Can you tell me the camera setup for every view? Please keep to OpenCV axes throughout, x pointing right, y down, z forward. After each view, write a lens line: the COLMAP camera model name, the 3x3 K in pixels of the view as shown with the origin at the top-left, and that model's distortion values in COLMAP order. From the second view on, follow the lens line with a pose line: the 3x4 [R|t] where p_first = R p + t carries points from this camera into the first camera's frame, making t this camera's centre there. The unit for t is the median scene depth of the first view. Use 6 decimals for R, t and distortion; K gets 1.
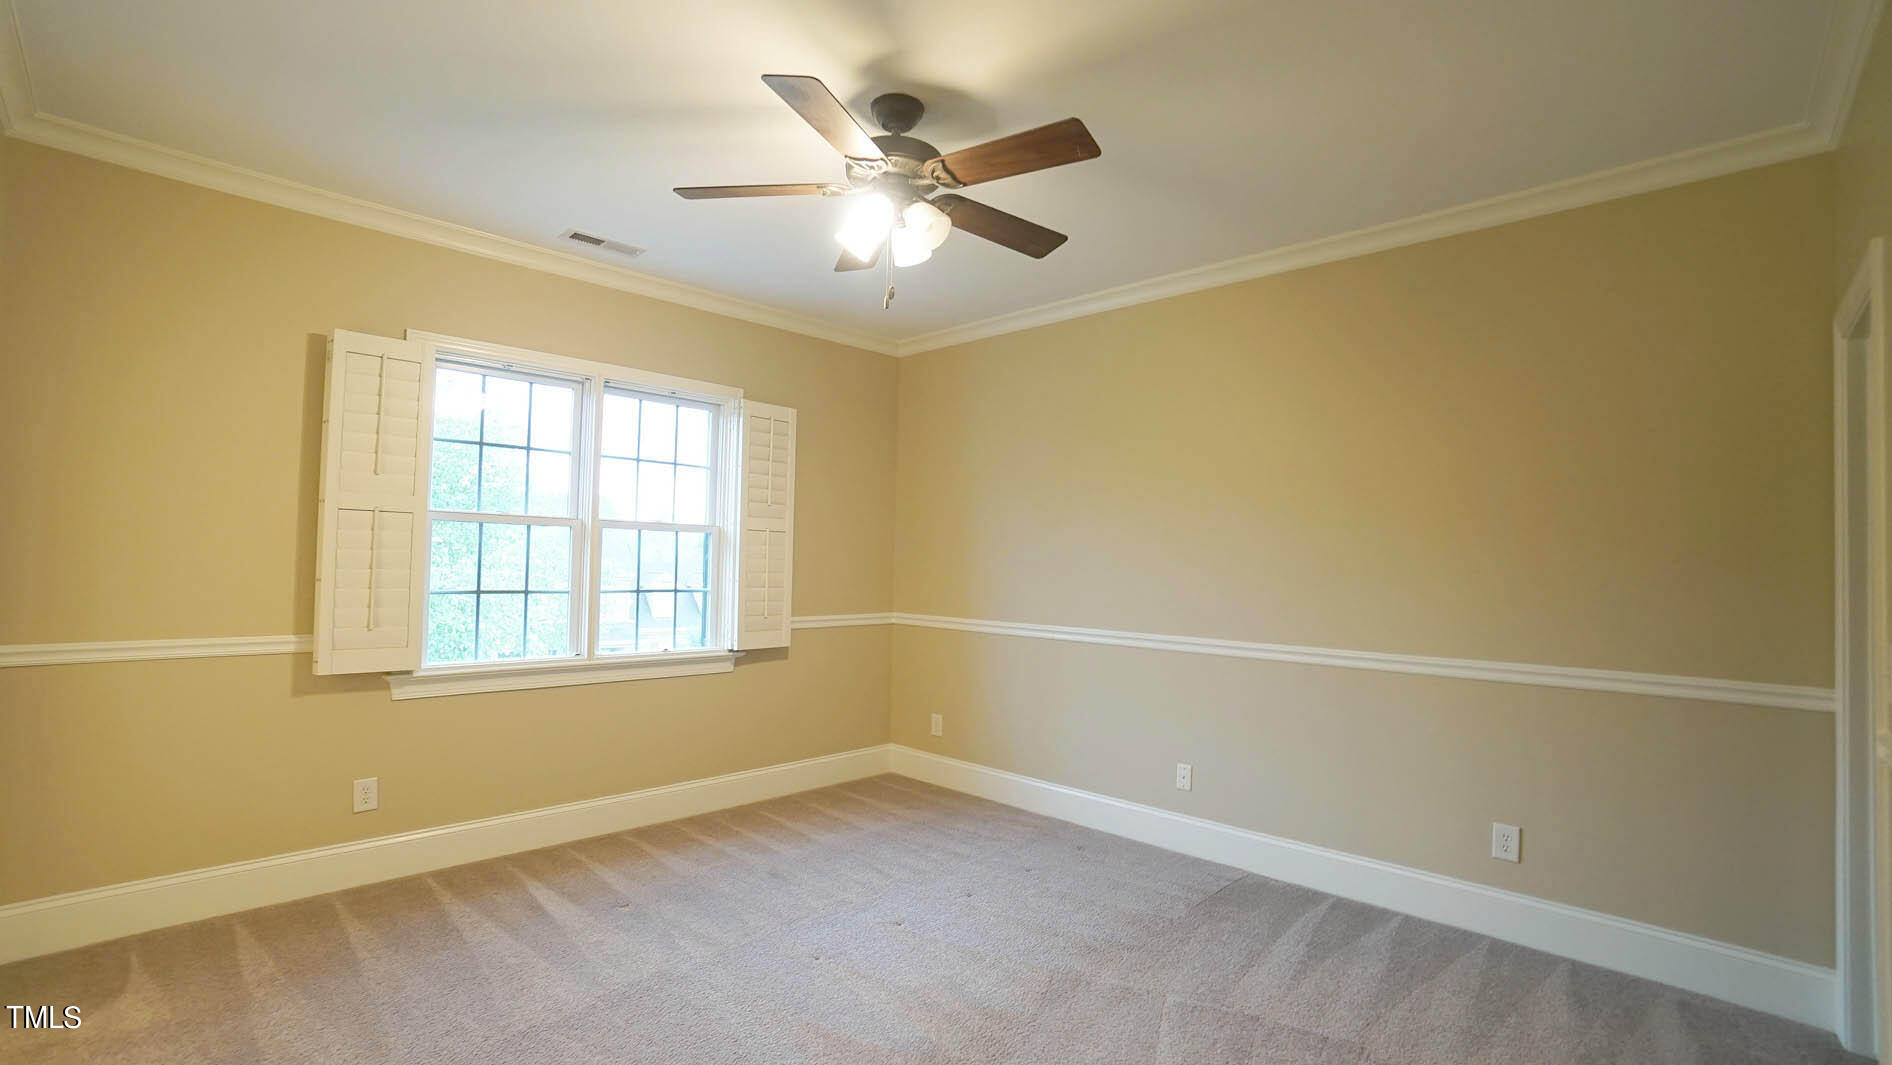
lens RADIAL K [[827.0, 0, 937.5], [0, 827.0, 539.9], [0, 0, 1]] dist [-0.065474, 0.023031]
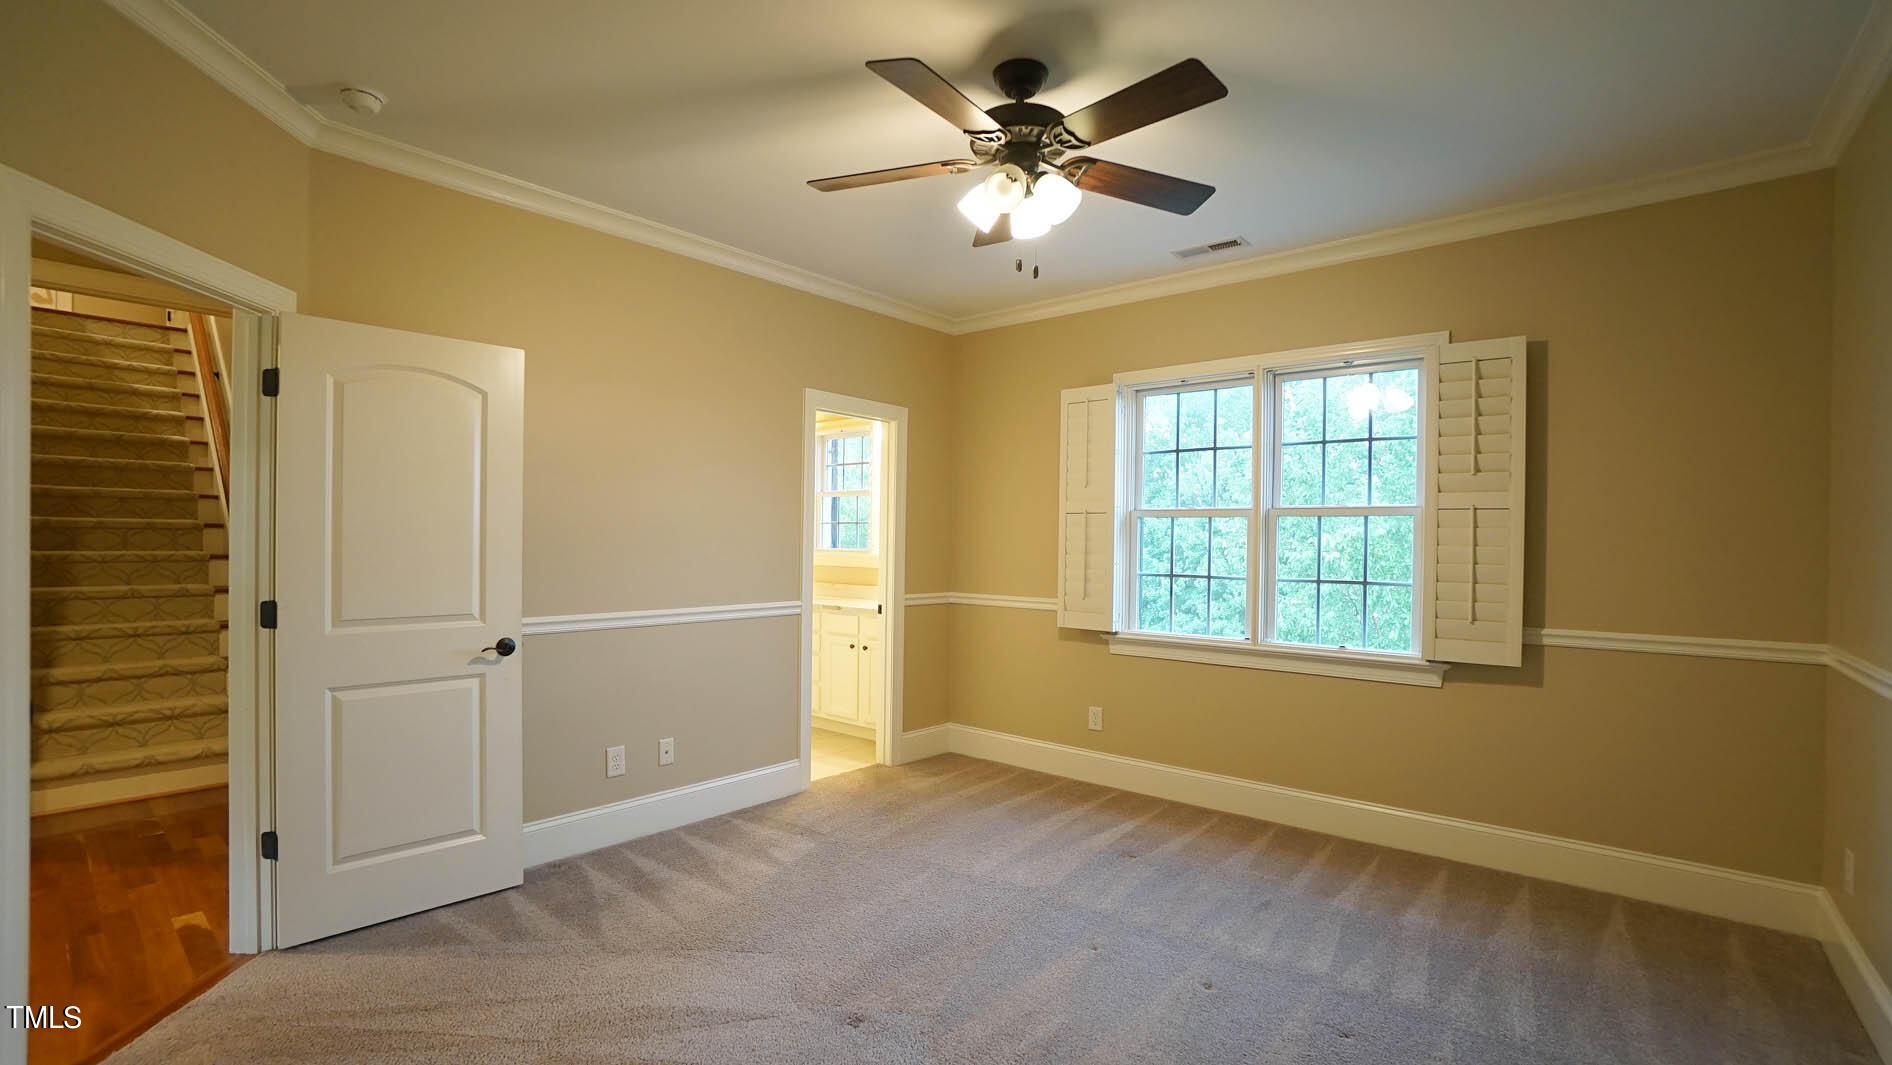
lens RADIAL K [[827.0, 0, 937.5], [0, 827.0, 539.9], [0, 0, 1]] dist [-0.065474, 0.023031]
pose [[0.073940, -0.021744, -0.997026, 0.576307], [0.014058, 0.999686, -0.020760, 0.030016], [0.997164, -0.012481, 0.074222, 0.525704]]
